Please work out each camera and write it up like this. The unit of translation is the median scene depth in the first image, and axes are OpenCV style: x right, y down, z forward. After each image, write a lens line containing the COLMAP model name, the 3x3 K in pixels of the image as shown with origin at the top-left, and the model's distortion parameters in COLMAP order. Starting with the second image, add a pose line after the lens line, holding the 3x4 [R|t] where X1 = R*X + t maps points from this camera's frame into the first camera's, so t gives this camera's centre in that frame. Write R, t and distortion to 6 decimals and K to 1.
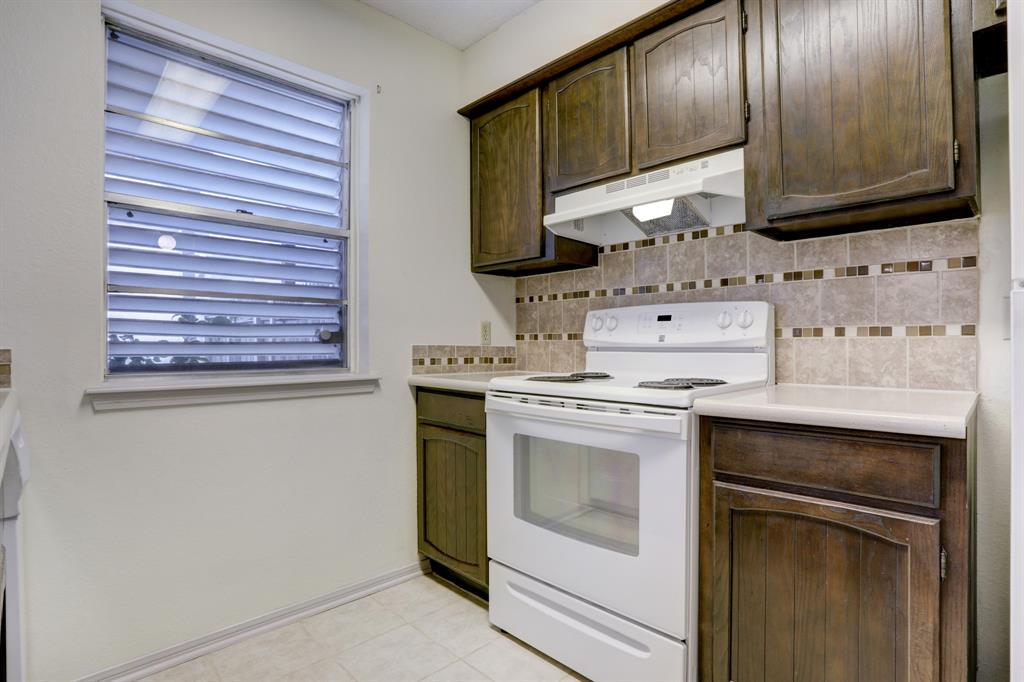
lens RADIAL K [[519.6, 0, 501.8], [0, 519.6, 347.3], [0, 0, 1]] dist [-0.060586, 0.015764]
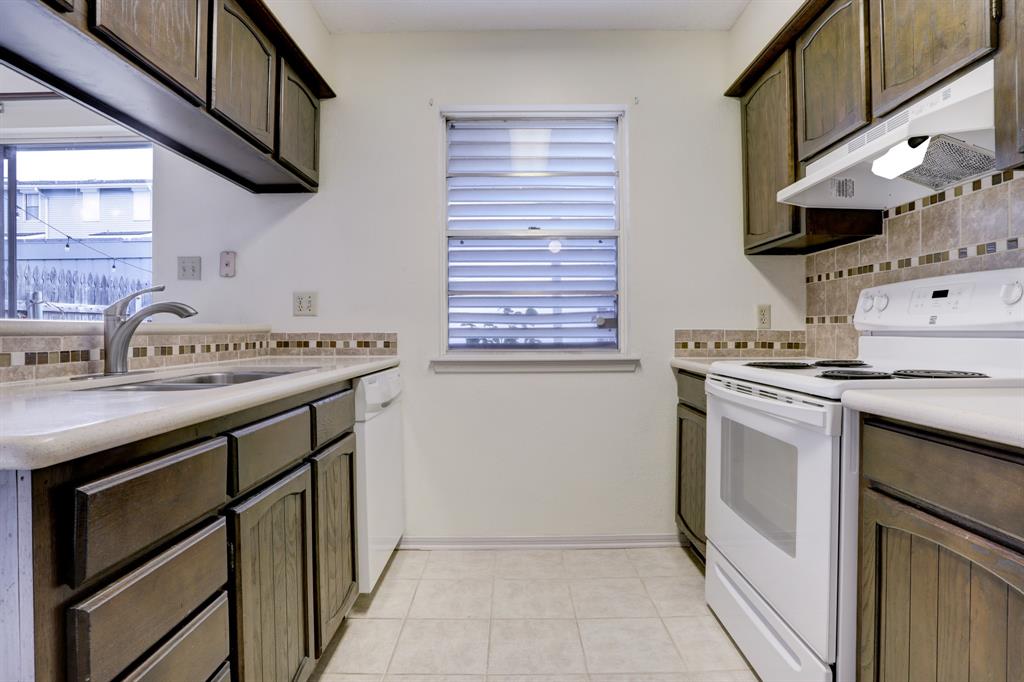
lens RADIAL K [[519.6, 0, 510.5], [0, 519.6, 336.9], [0, 0, 1]] dist [-0.060586, 0.015764]
pose [[0.716711, 0.005360, -0.697349, 0.366505], [0.000152, 0.999969, 0.007842, 0.002891], [0.697370, -0.005727, 0.716689, 0.000487]]
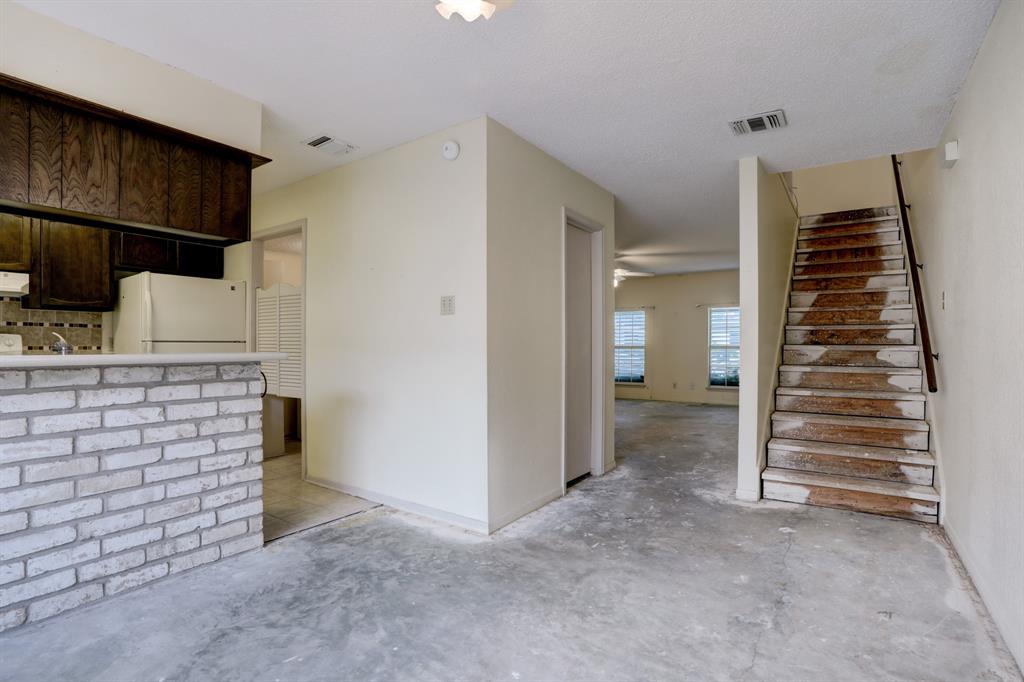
lens RADIAL K [[498.0, 0, 515.0], [0, 498.0, 347.2], [0, 0, 1]] dist [-0.038854, 0.006142]
pose [[-0.203284, -0.003516, 0.979114, -1.772838], [0.000697, 0.999993, 0.003736, -0.033228], [-0.979120, 0.001442, -0.203280, -0.647665]]
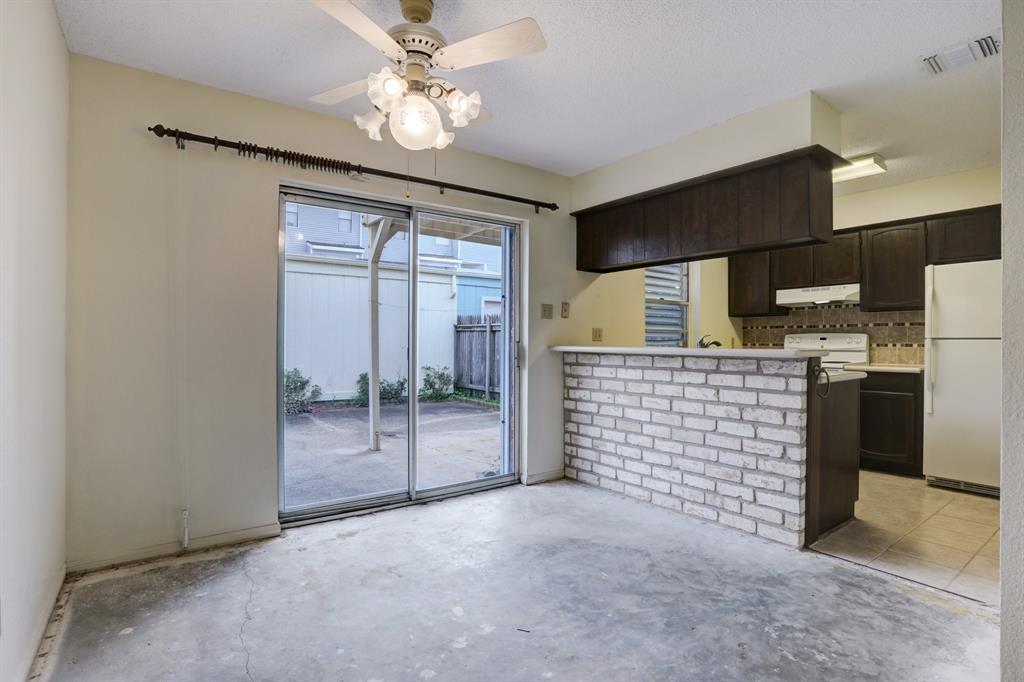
lens RADIAL K [[498.0, 0, 501.5], [0, 498.0, 343.4], [0, 0, 1]] dist [-0.038854, 0.006142]
pose [[0.990841, 0.004039, -0.134973, -0.937006], [-0.003822, 0.999991, 0.001866, -0.029957], [0.134979, -0.001333, 0.990848, -1.631608]]
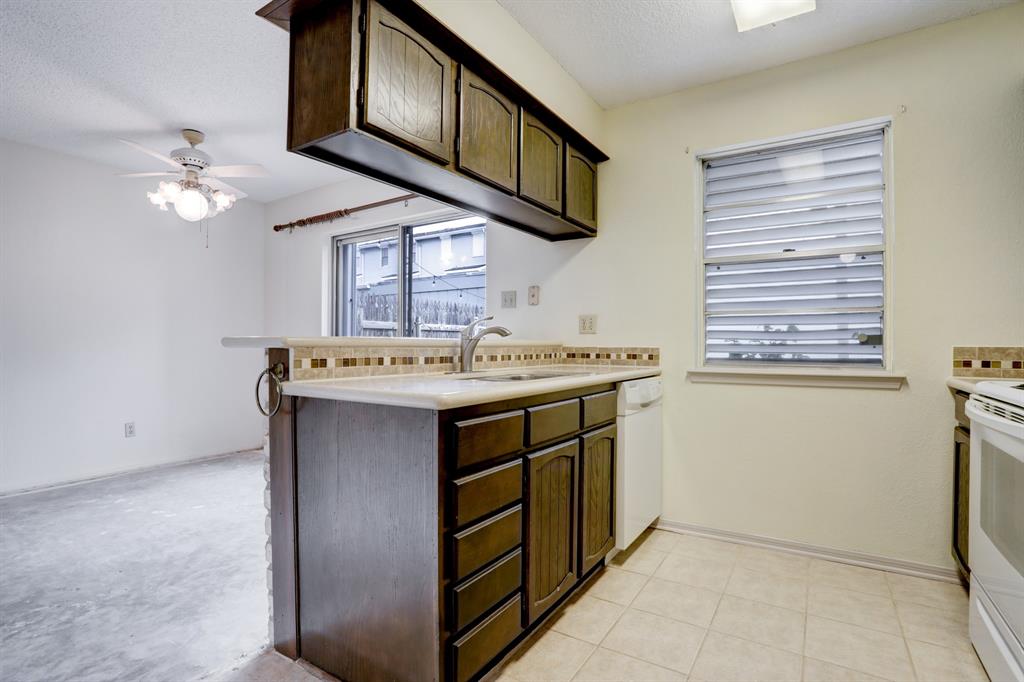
lens RADIAL K [[492.1, 0, 515.9], [0, 492.1, 348.2], [0, 0, 1]] dist [-0.029992, 0.004967]
pose [[0.243797, 0.007364, -0.969798, 0.579439], [-0.008522, 0.999949, 0.005450, 0.000336], [0.969789, 0.006936, 0.243848, -0.042587]]
